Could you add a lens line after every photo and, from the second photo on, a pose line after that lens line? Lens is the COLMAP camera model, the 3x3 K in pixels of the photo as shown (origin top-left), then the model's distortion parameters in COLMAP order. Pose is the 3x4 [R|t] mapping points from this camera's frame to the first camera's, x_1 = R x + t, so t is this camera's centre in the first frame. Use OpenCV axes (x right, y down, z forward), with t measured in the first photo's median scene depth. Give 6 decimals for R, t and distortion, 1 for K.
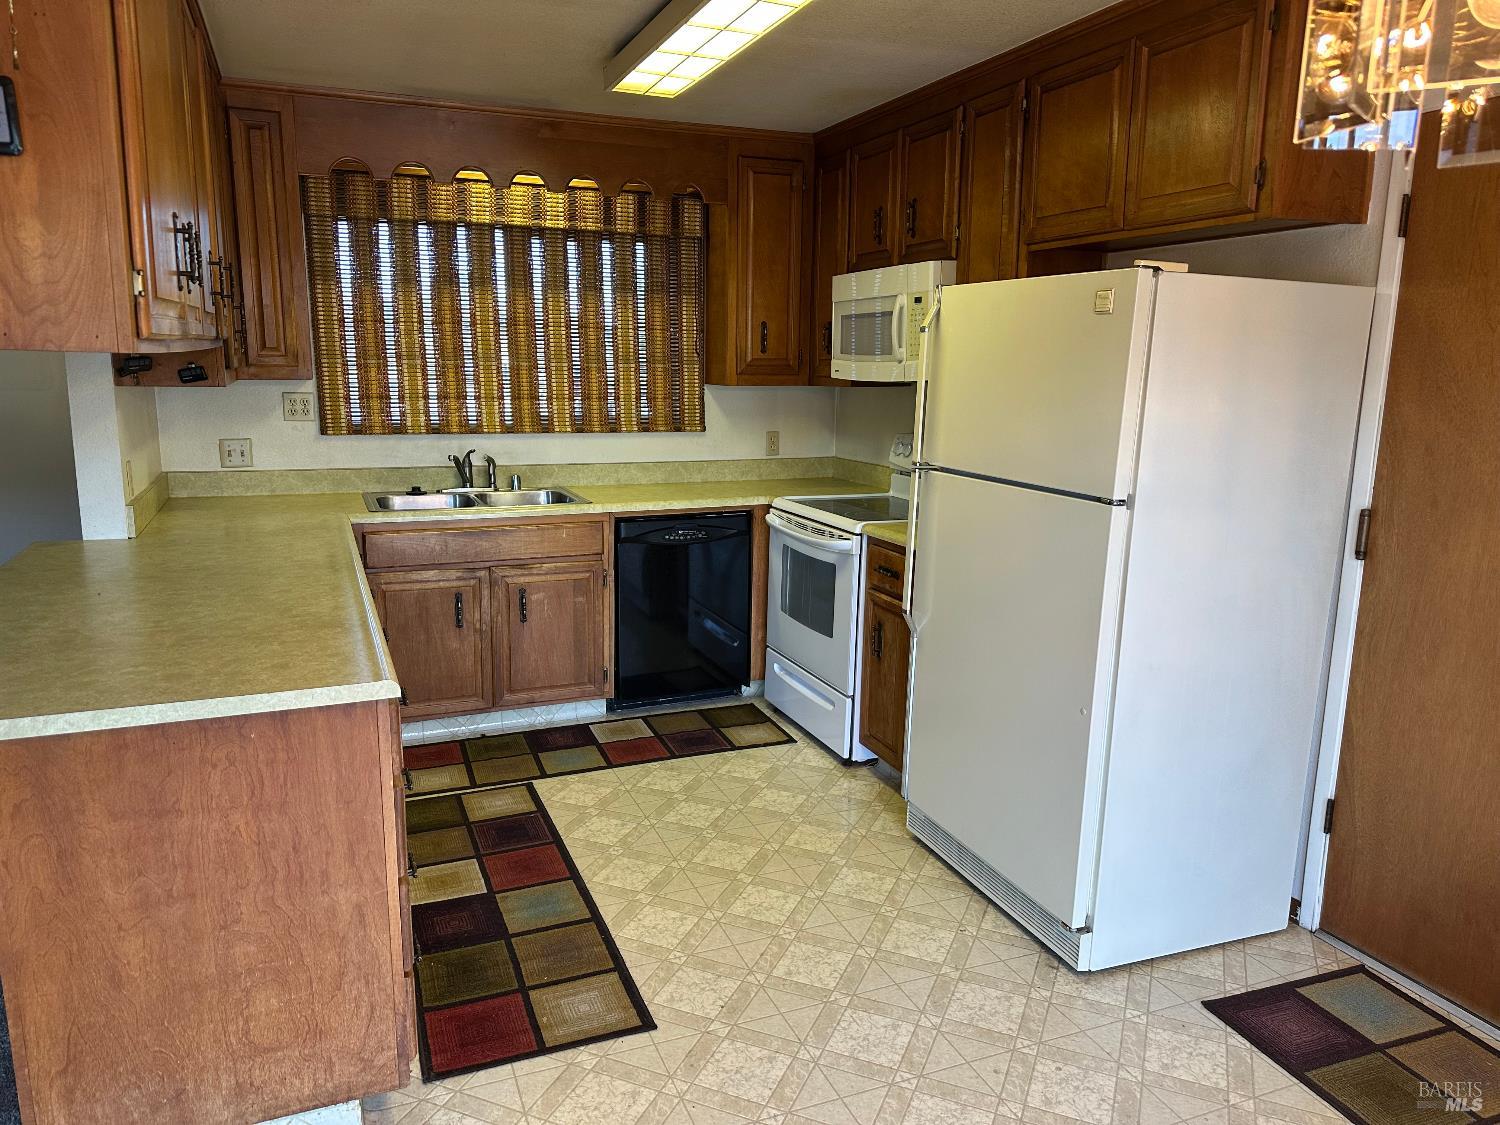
lens RADIAL K [[1079.5, 0, 746.4], [0, 1079.5, 563.0], [0, 0, 1]] dist [0.126822, -0.031257]
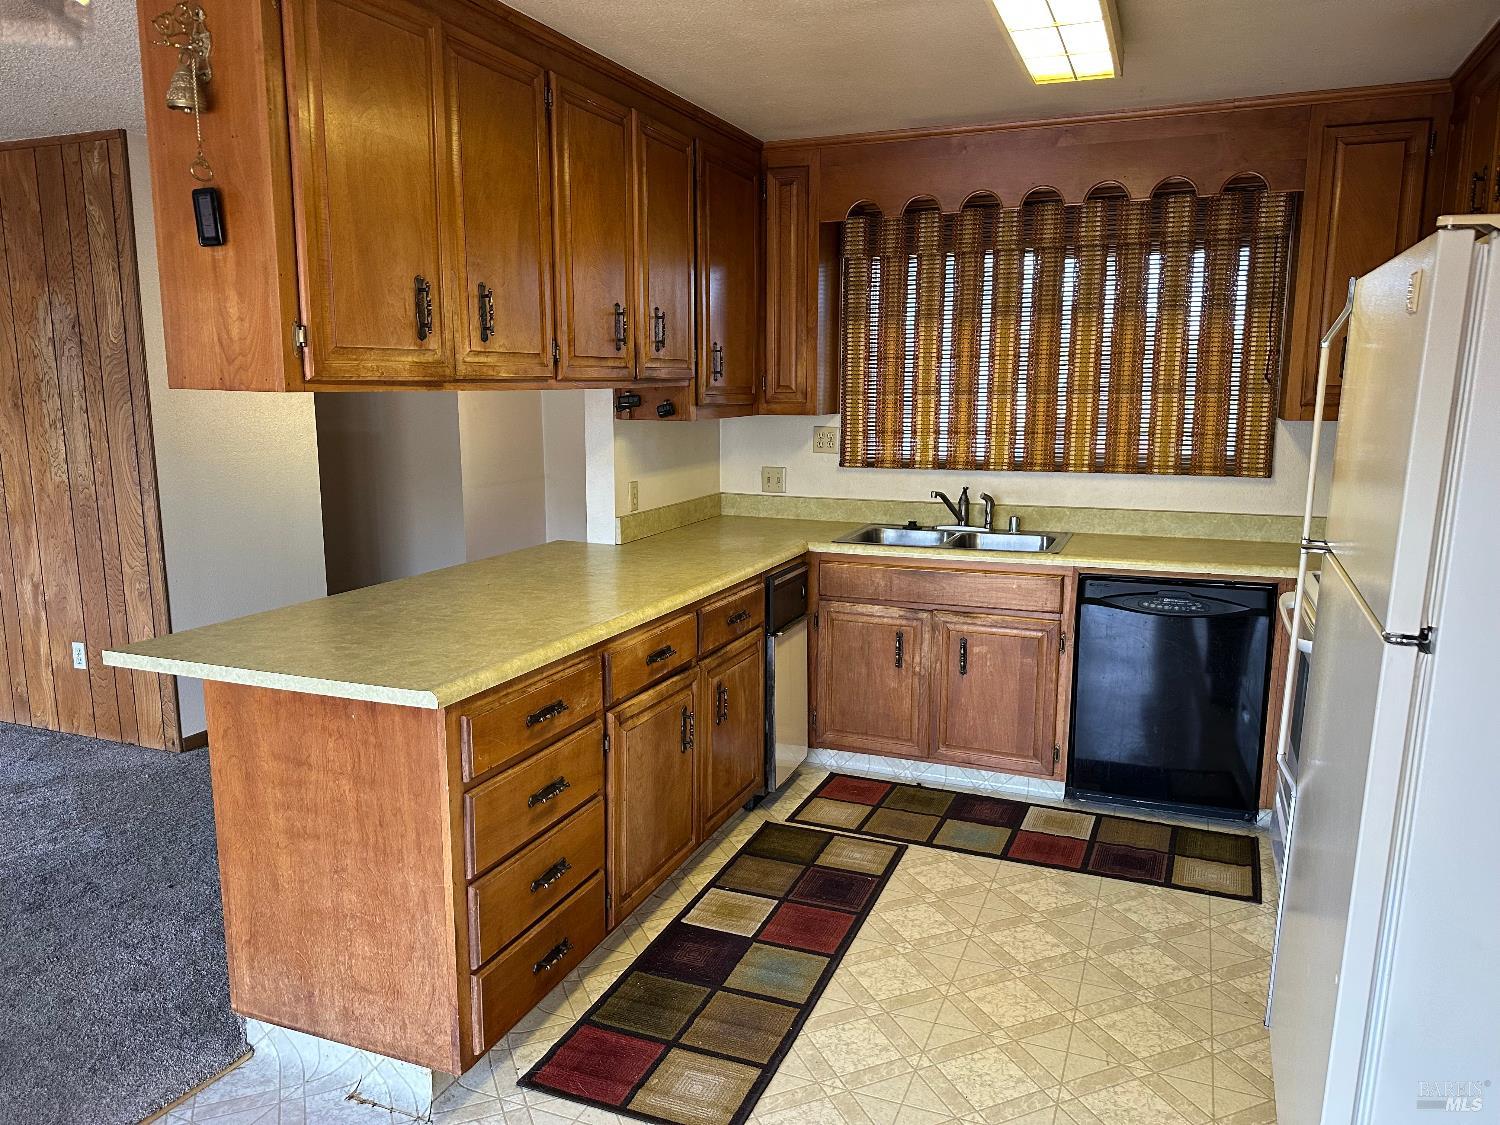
lens RADIAL K [[1079.5, 0, 749.4], [0, 1079.5, 567.4], [0, 0, 1]] dist [0.126822, -0.031257]
pose [[0.717558, 0.110344, -0.687702, 0.293404], [-0.125873, 0.991657, 0.027778, -0.039382], [0.685030, 0.066631, 0.725461, 0.200368]]
